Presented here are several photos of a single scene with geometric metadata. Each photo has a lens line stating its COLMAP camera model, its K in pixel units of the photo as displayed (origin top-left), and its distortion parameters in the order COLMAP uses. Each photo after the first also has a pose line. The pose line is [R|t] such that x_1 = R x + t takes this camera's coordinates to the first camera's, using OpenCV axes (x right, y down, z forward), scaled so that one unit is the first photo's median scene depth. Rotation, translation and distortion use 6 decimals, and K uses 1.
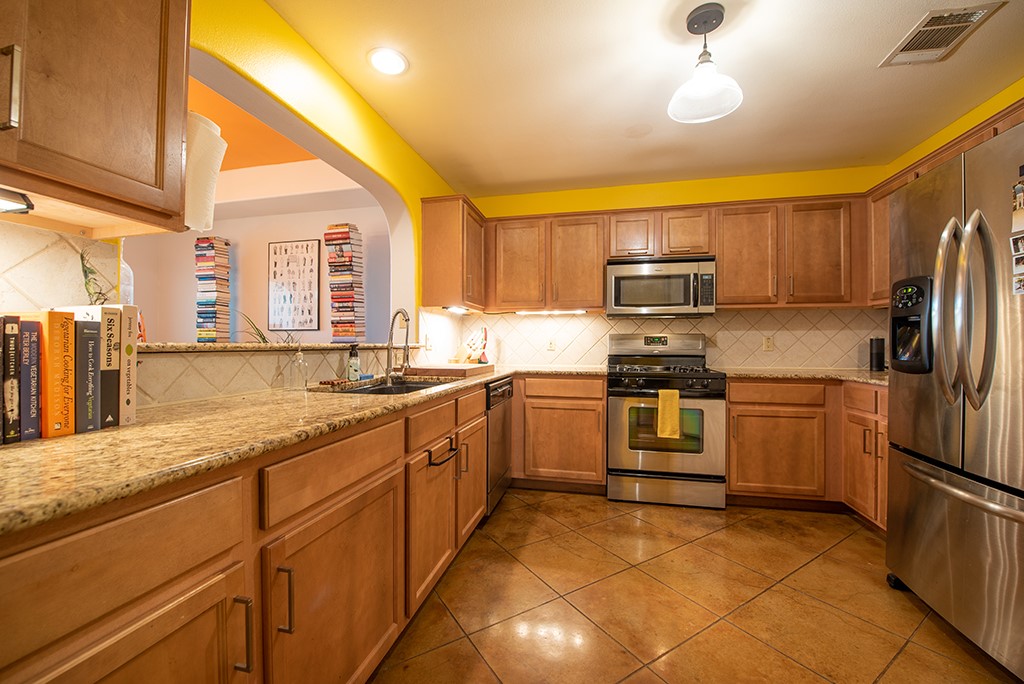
lens RADIAL K [[409.3, 0, 509.1], [0, 409.3, 343.8], [0, 0, 1]] dist [-0.016393, -0.001558]
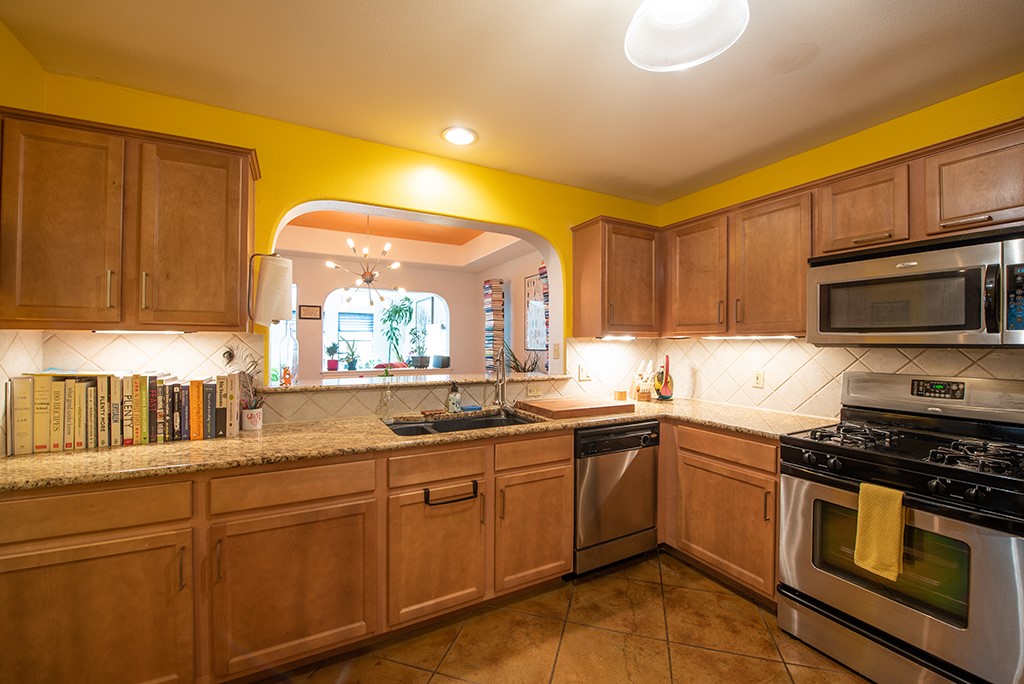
lens RADIAL K [[409.3, 0, 510.0], [0, 409.3, 343.4], [0, 0, 1]] dist [-0.016393, -0.001558]
pose [[0.658637, 0.000721, -0.752460, 0.429053], [-0.000642, 1.000000, 0.000396, -0.076108], [0.752461, 0.000222, 0.658637, 0.233221]]
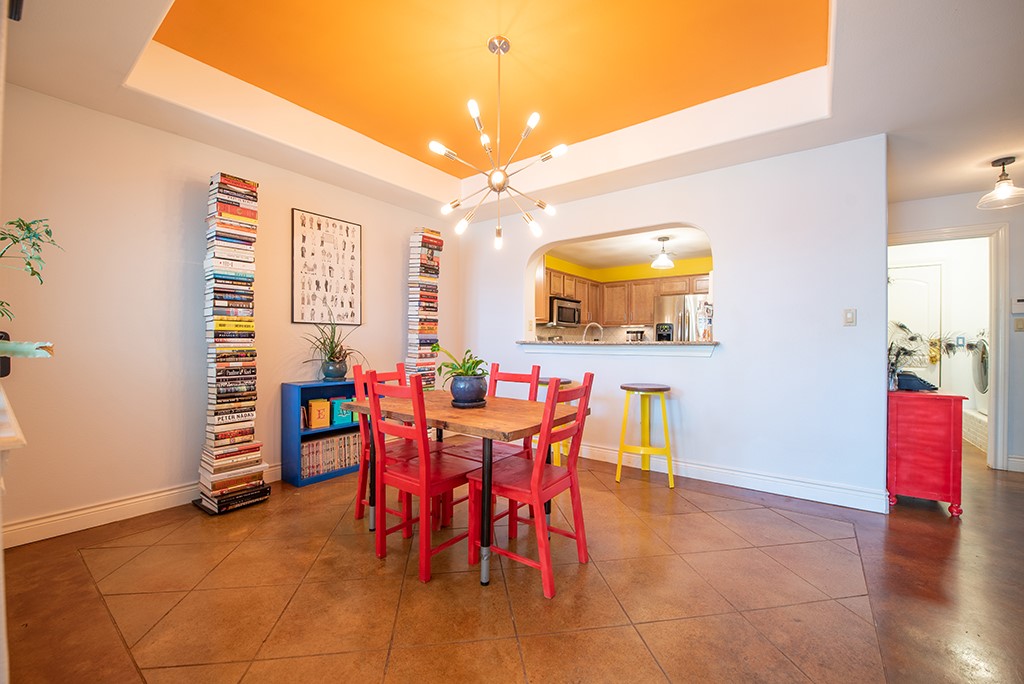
lens RADIAL K [[409.3, 0, 506.0], [0, 409.3, 341.9], [0, 0, 1]] dist [-0.016393, -0.001558]
pose [[0.405025, -0.002362, 0.914303, -1.623103], [-0.006360, 0.999965, 0.005400, -0.005095], [-0.914284, -0.008003, 0.404996, 0.463802]]
